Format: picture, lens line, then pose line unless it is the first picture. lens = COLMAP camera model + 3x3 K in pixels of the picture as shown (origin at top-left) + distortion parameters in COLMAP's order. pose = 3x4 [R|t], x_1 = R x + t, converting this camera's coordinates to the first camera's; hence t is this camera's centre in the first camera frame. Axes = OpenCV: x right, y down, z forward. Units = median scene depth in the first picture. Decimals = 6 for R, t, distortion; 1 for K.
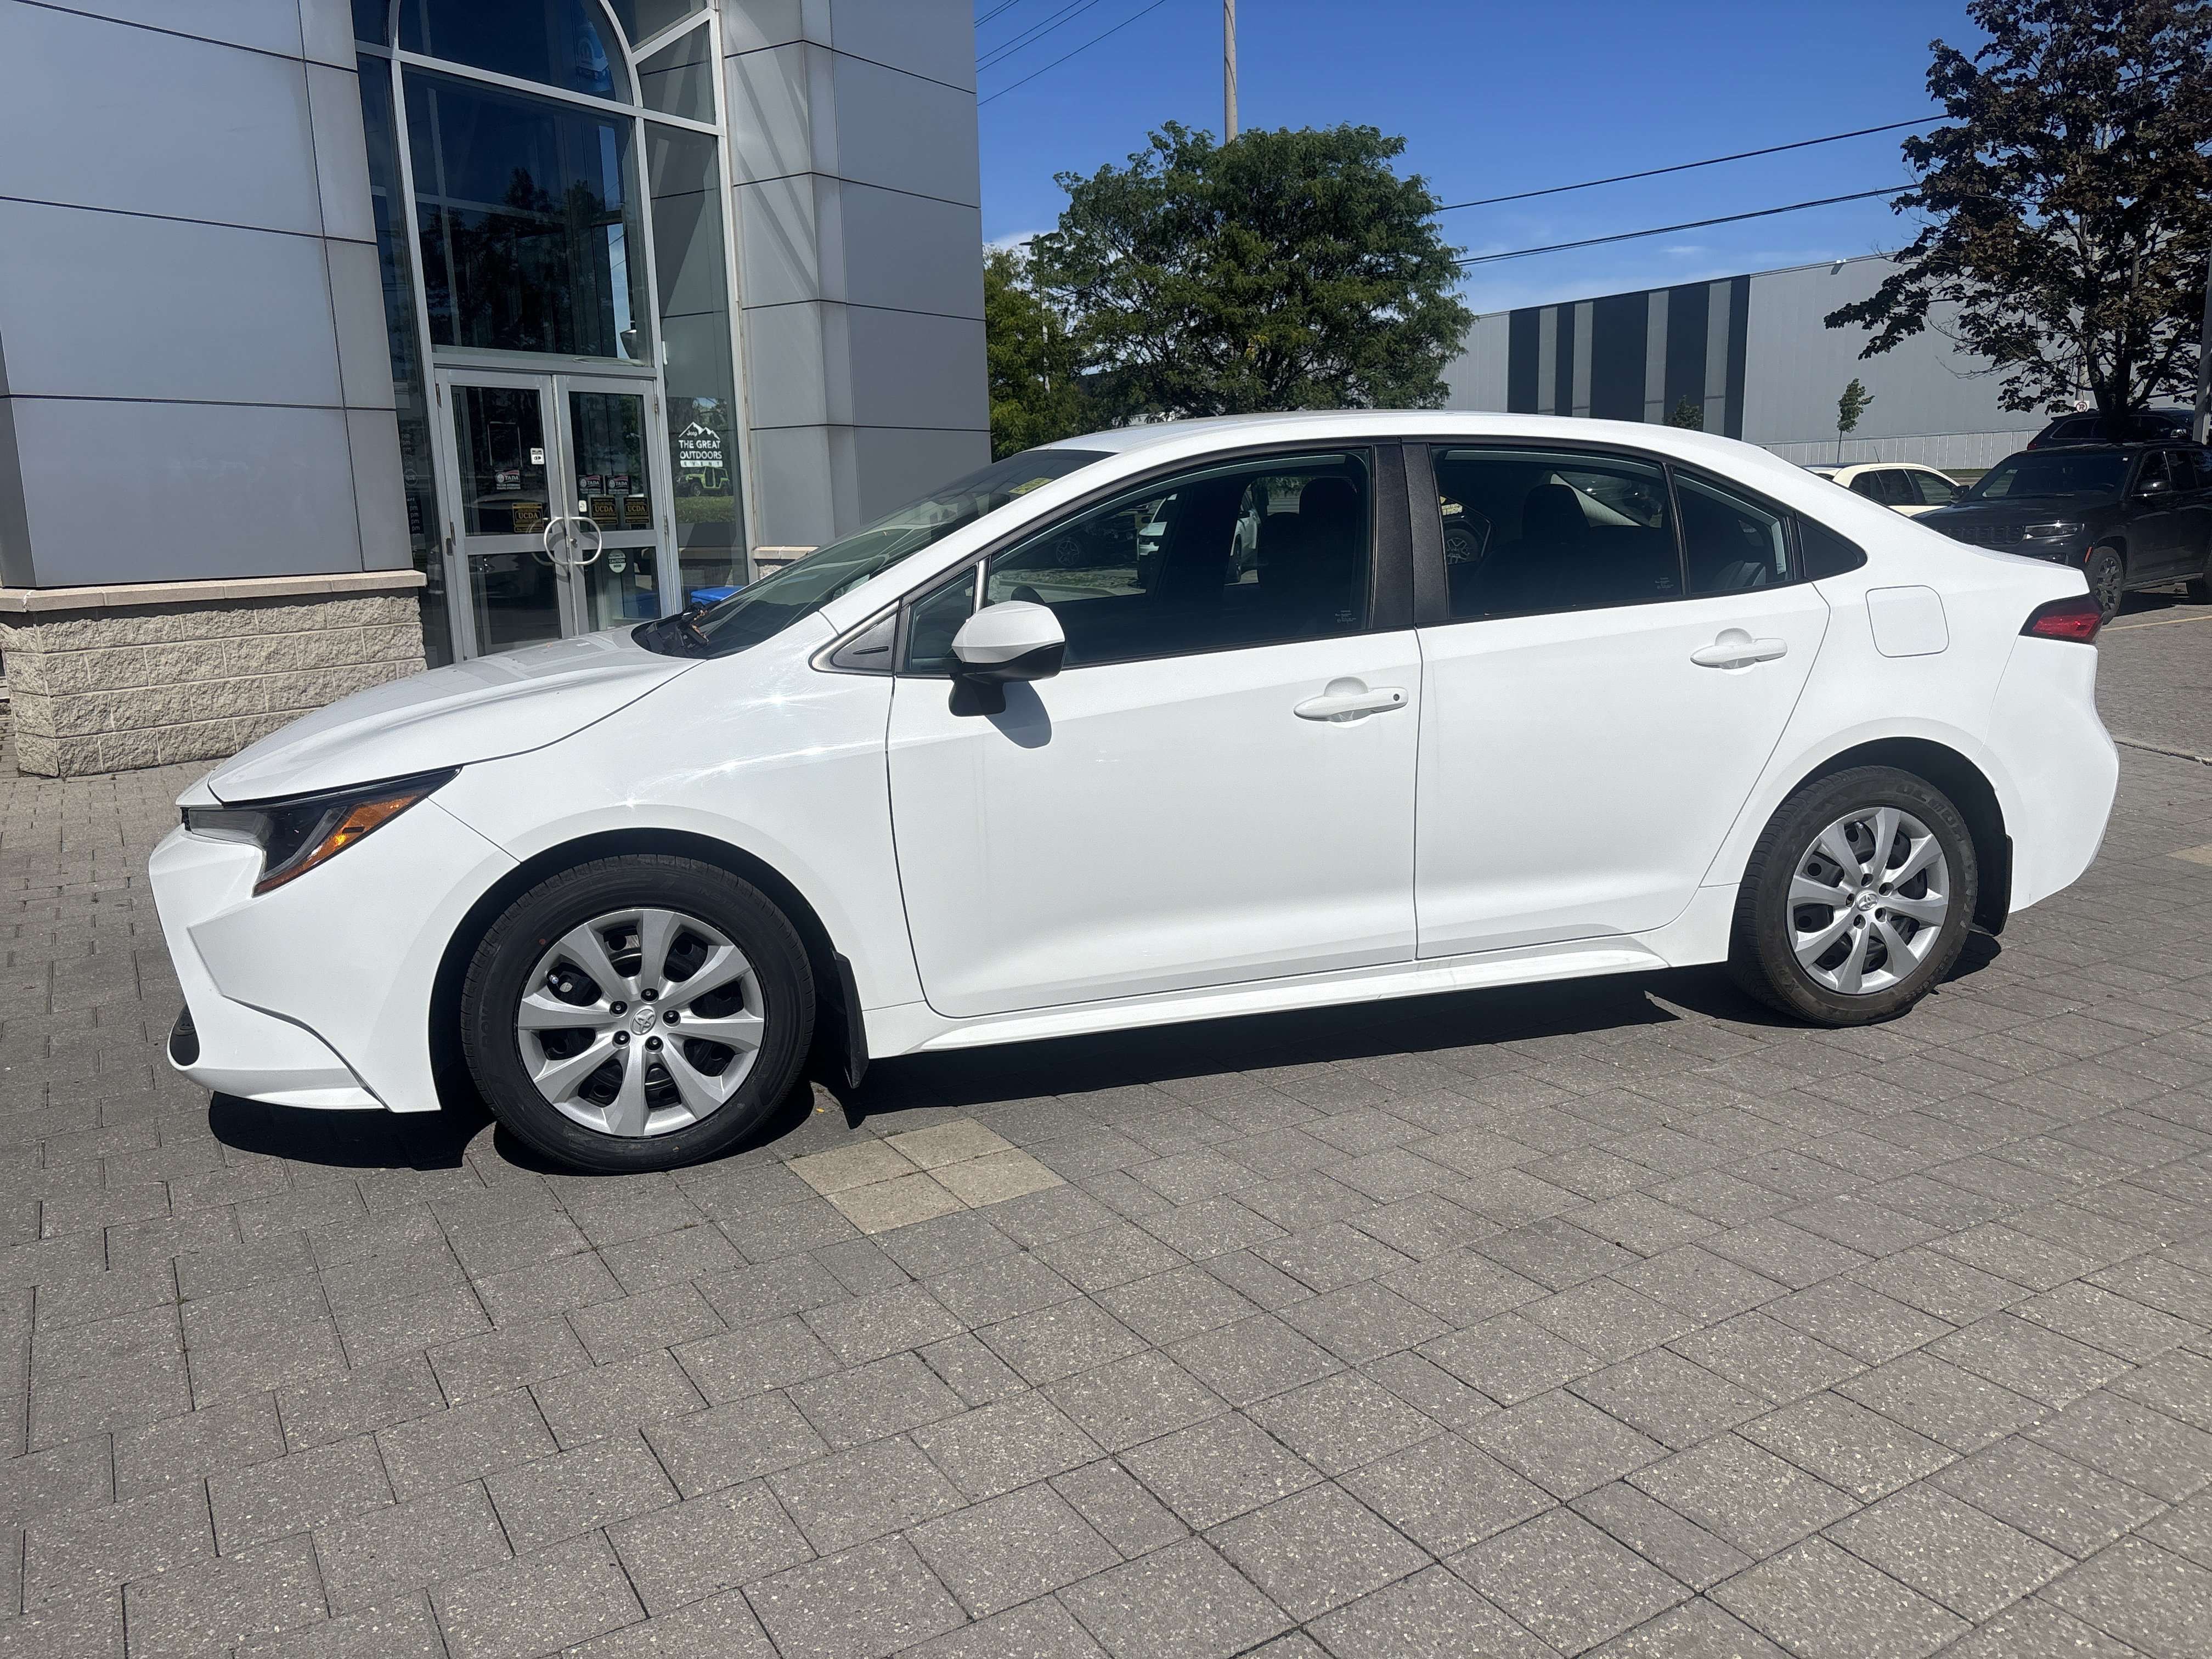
lens RADIAL K [[1584.8, 0, 1190.7], [0, 1584.8, 831.1], [0, 0, 1]] dist [0.048706, -0.048732]
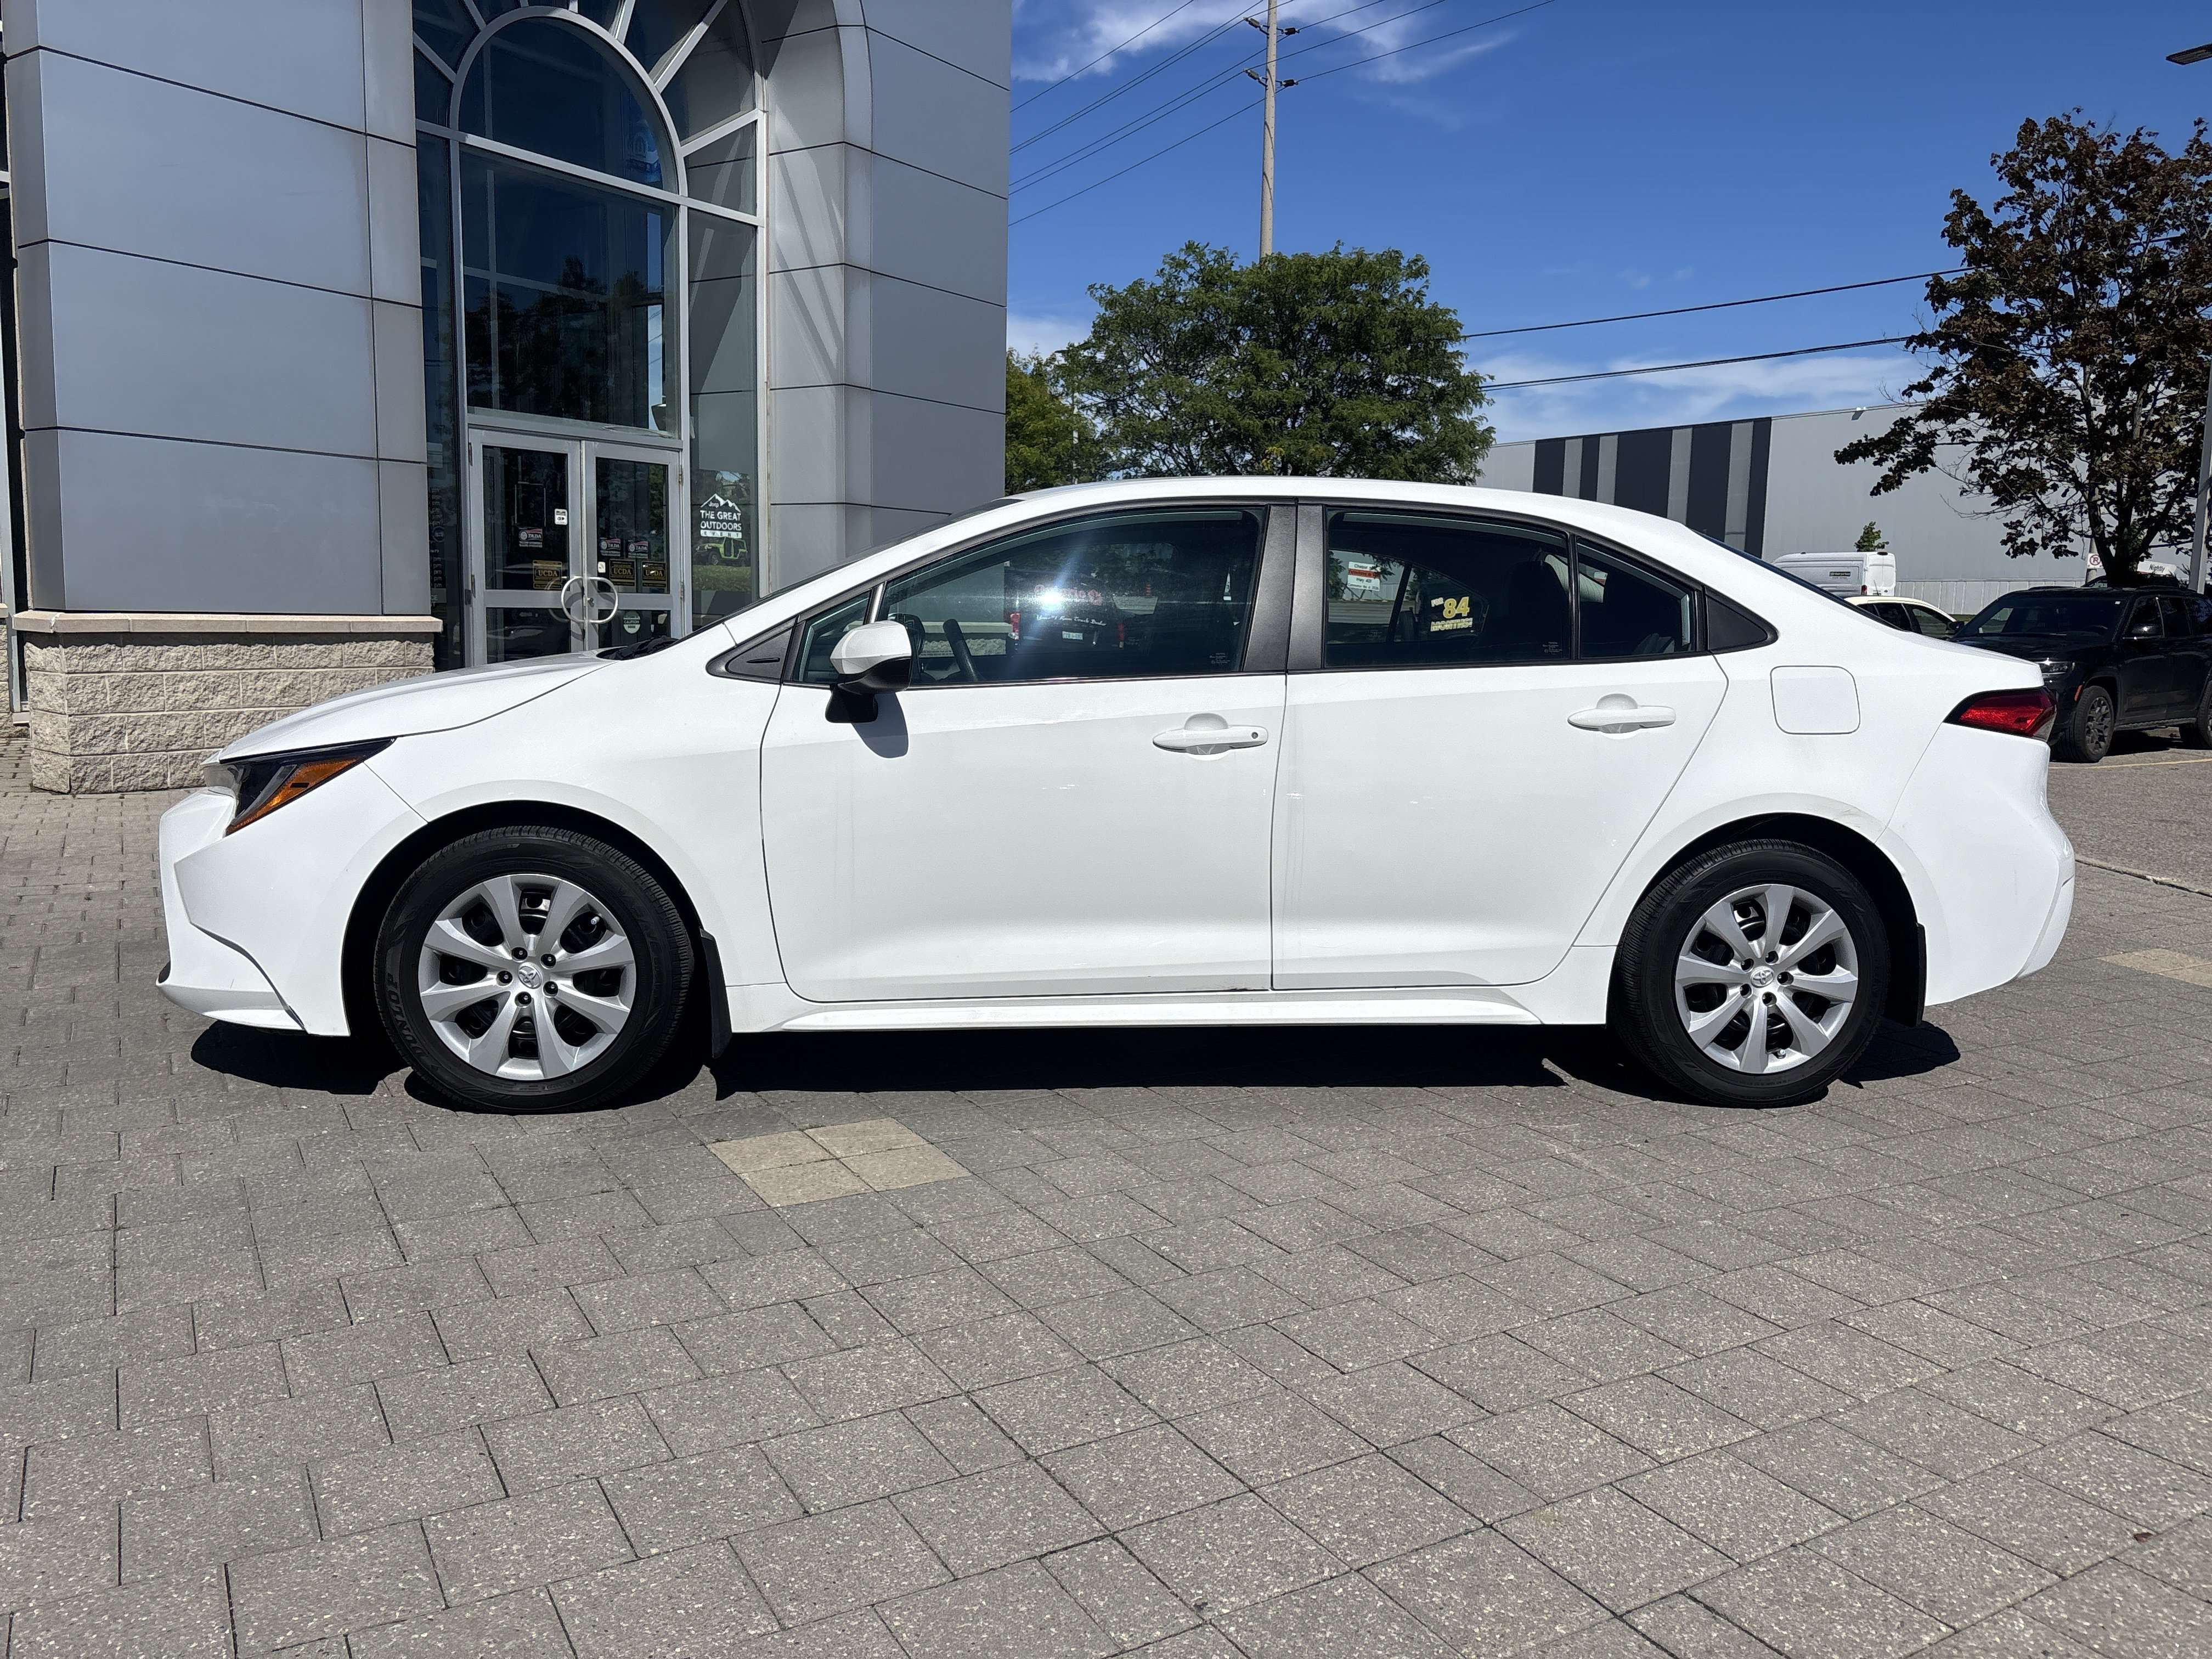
lens RADIAL K [[1584.8, 0, 1190.7], [0, 1584.8, 831.1], [0, 0, 1]] dist [0.048706, -0.048732]
pose [[0.998730, 0.049485, -0.009466, 0.068229], [-0.050006, 0.996540, -0.066388, 0.060567], [0.006148, 0.066777, 0.997749, -0.062948]]
